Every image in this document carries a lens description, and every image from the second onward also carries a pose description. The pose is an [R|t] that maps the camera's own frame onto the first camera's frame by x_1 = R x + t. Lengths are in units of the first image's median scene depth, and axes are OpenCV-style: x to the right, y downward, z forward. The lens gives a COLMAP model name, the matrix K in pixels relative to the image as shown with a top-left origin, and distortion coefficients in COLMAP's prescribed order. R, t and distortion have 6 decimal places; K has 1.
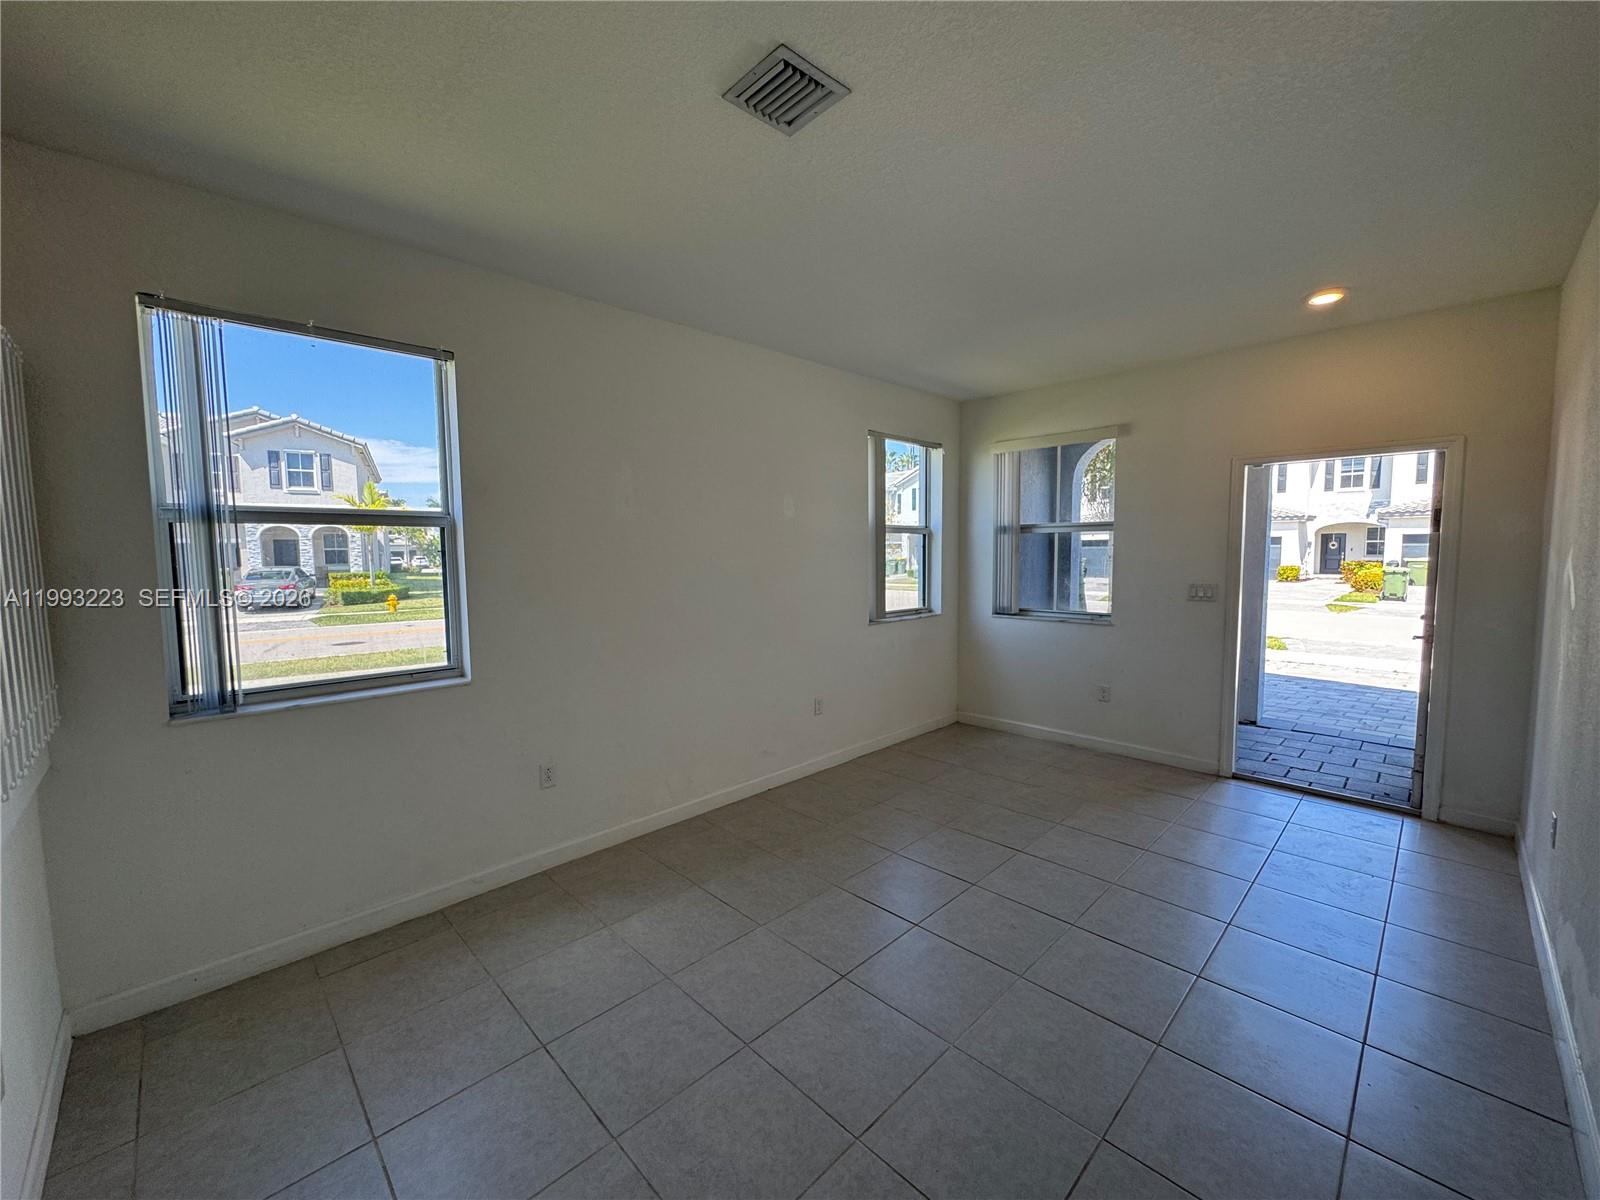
lens RADIAL K [[642.1, 0, 798.9], [0, 642.1, 596.3], [0, 0, 1]] dist [-0.000714, 0.000285]
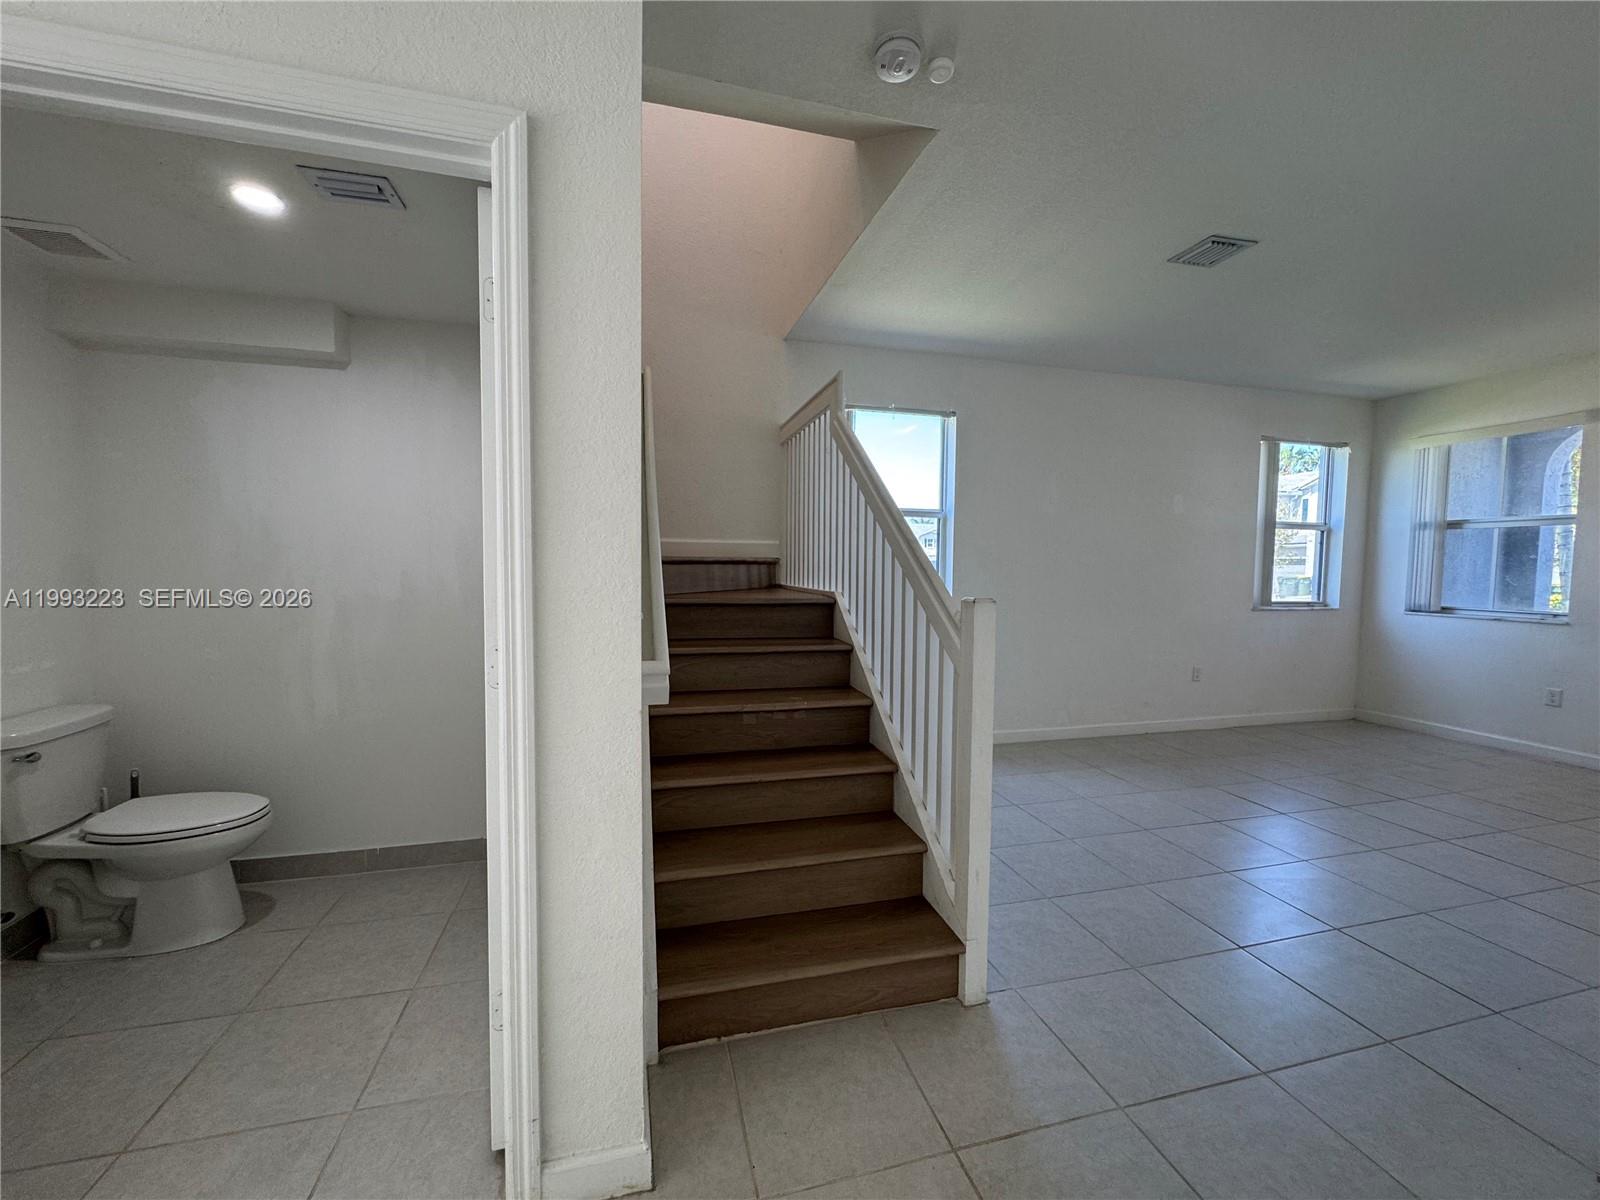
lens RADIAL K [[642.1, 0, 801.2], [0, 642.1, 599.2], [0, 0, 1]] dist [-0.000714, 0.000285]
pose [[0.873136, 0.049746, -0.484932, -0.033717], [-0.056758, 0.998388, 0.000225, 0.066490], [0.484161, 0.027327, 0.874552, -0.336924]]
